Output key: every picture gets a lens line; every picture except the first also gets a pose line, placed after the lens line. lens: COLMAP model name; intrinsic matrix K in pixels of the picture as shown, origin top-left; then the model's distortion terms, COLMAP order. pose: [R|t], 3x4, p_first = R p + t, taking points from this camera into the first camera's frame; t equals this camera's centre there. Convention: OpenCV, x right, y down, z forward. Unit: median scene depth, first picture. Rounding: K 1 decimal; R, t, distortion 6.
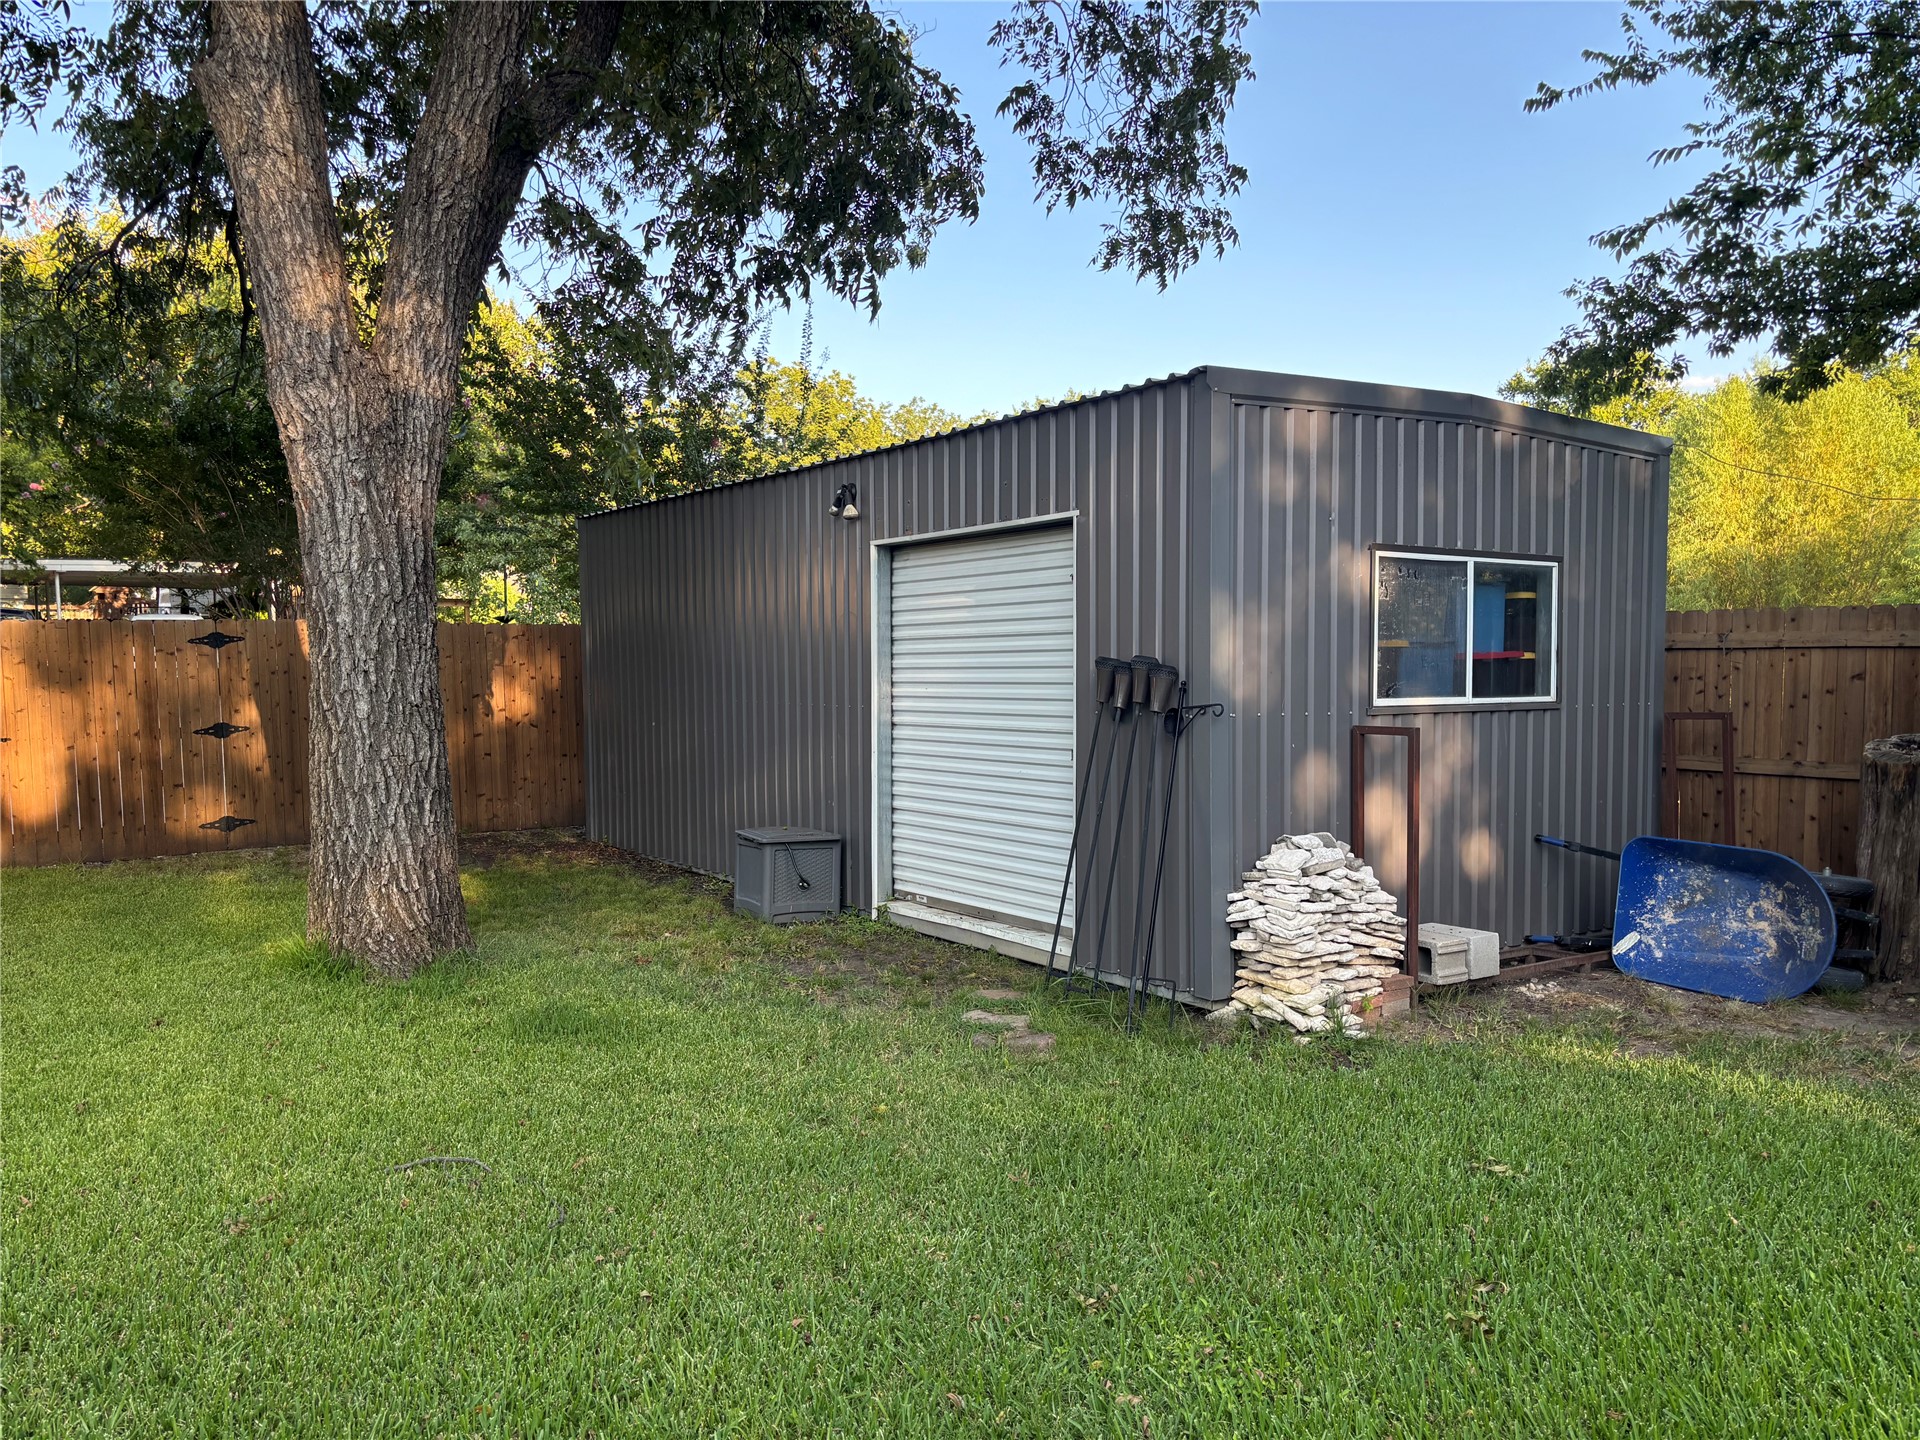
lens RADIAL K [[1459.1, 0, 955.3], [0, 1459.1, 729.8], [0, 0, 1]] dist [0.047016, -0.035737]
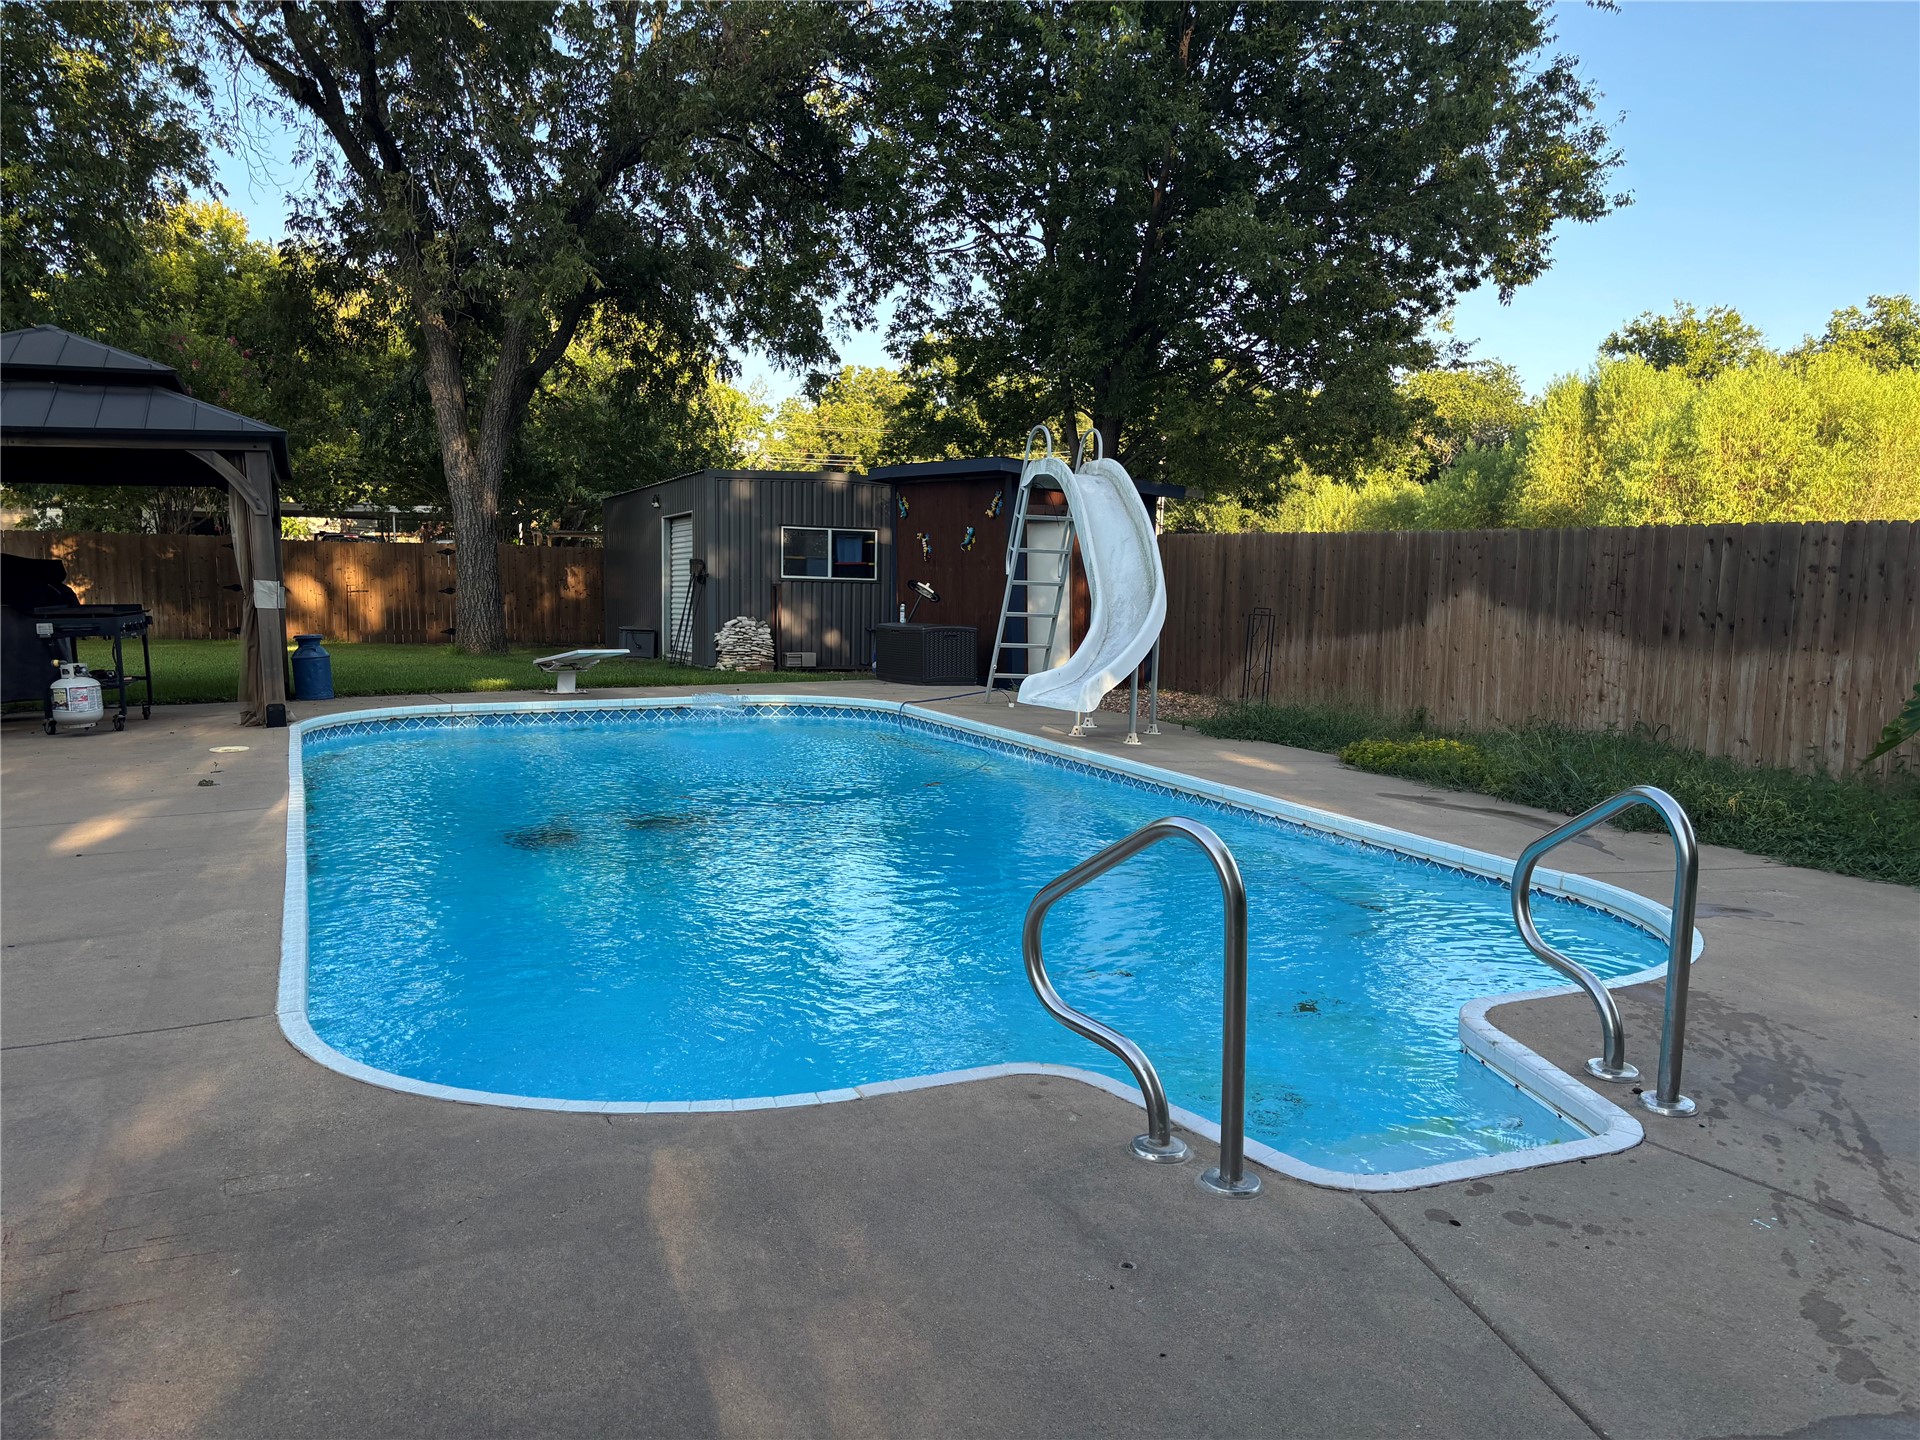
lens RADIAL K [[1459.1, 0, 959.5], [0, 1459.1, 716.3], [0, 0, 1]] dist [0.047016, -0.035737]
pose [[0.982931, 0.041111, -0.179320, 1.134027], [-0.035454, 0.998771, 0.034641, 0.143911], [0.180524, -0.027692, 0.983181, -1.804195]]
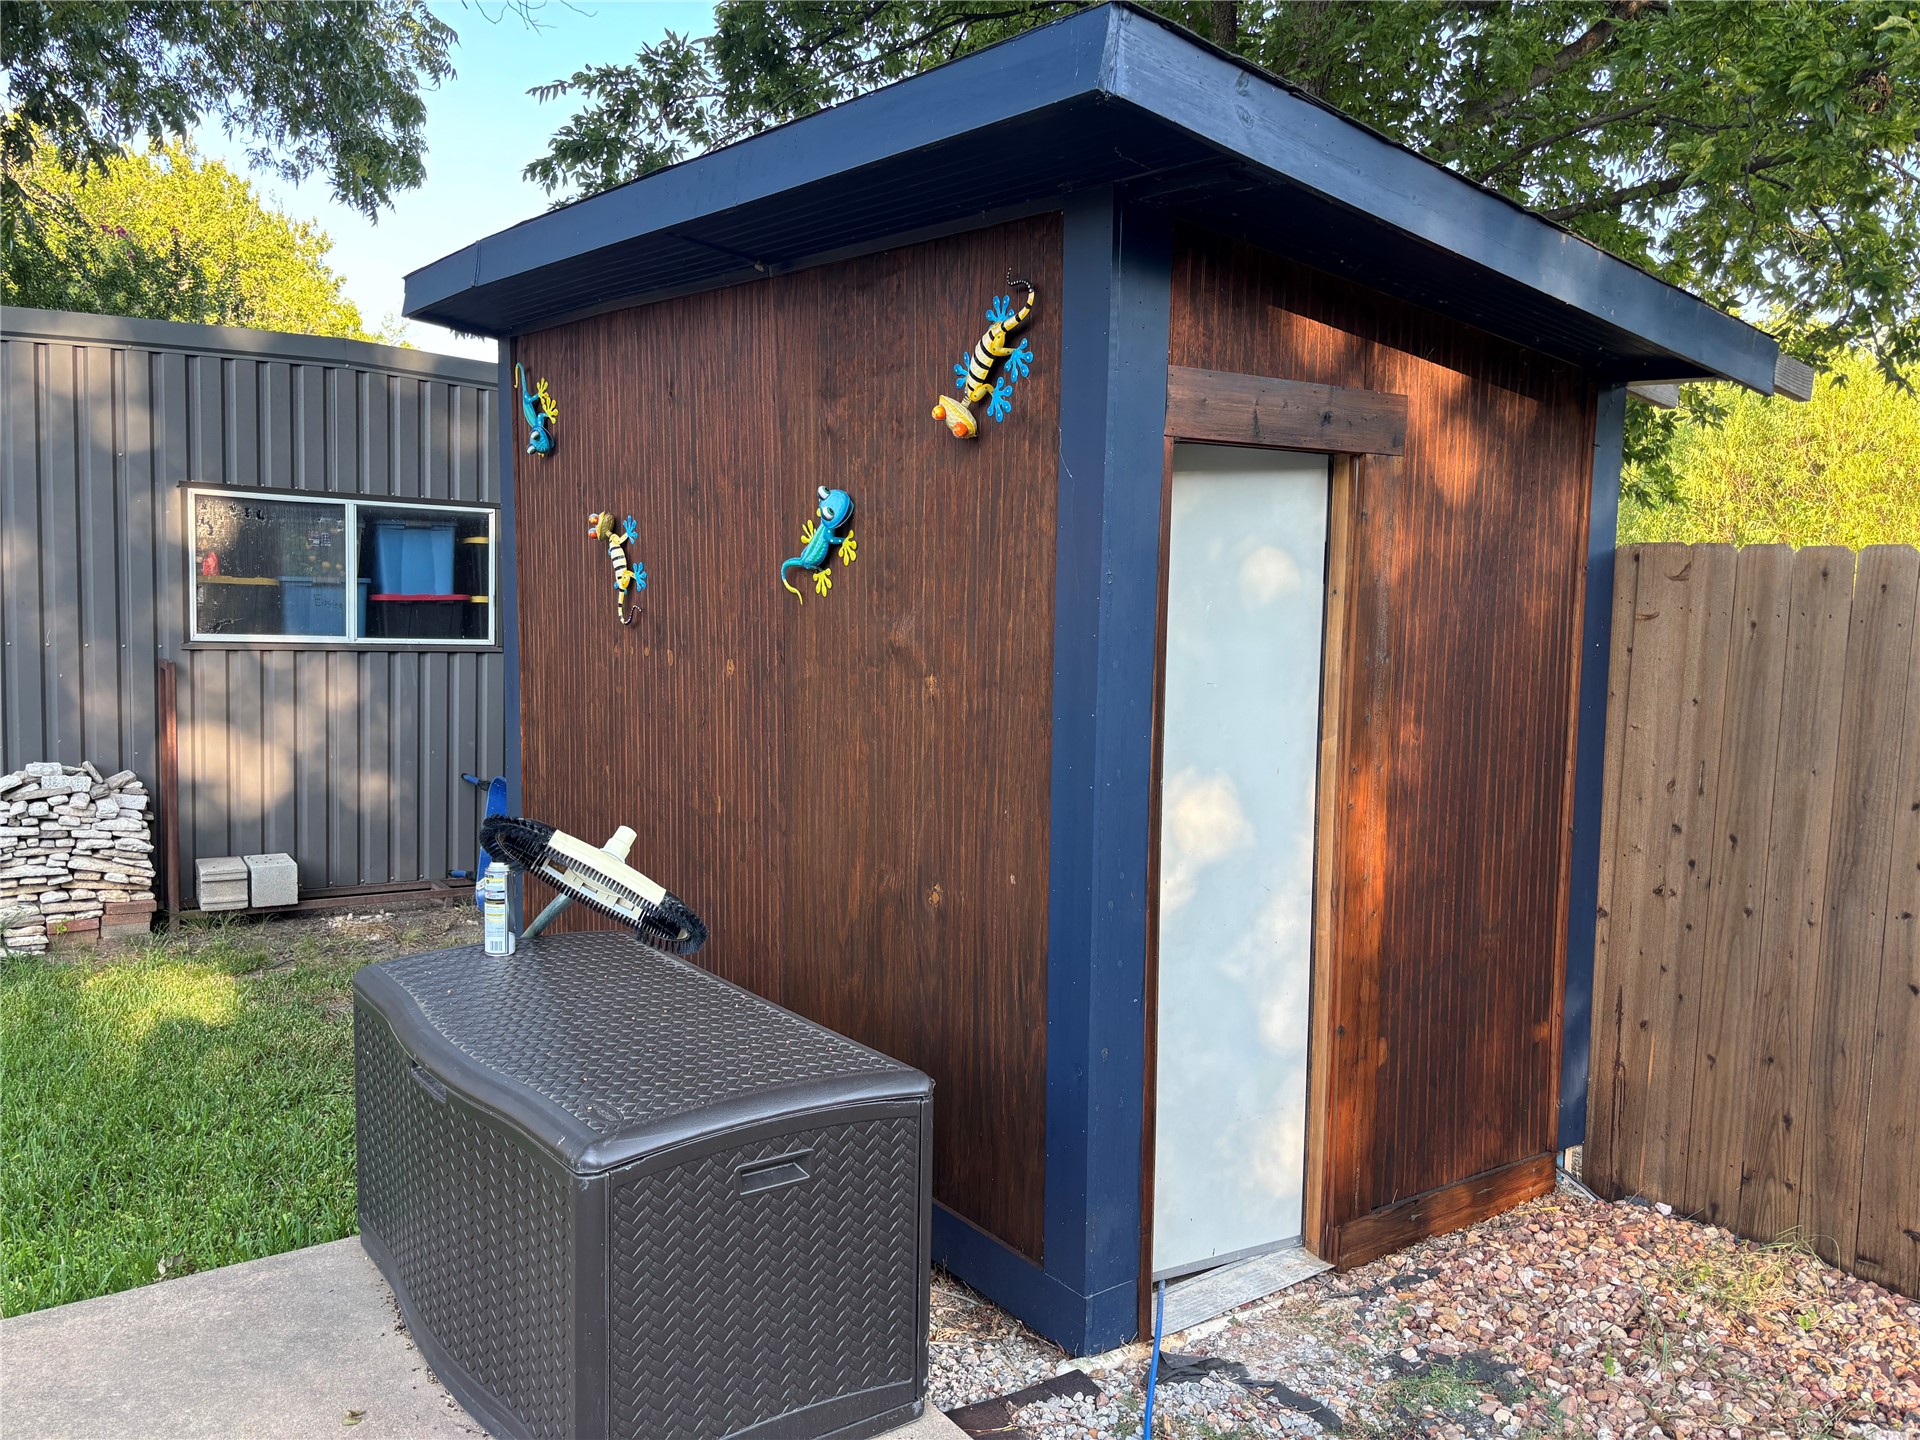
lens RADIAL K [[1459.1, 0, 961.2], [0, 1459.1, 716.6], [0, 0, 1]] dist [0.047016, -0.035737]
pose [[0.999259, 0.036024, 0.013576, 0.767310], [-0.036425, 0.998870, 0.030515, -0.013247], [-0.012461, -0.030987, 0.999442, -0.037607]]
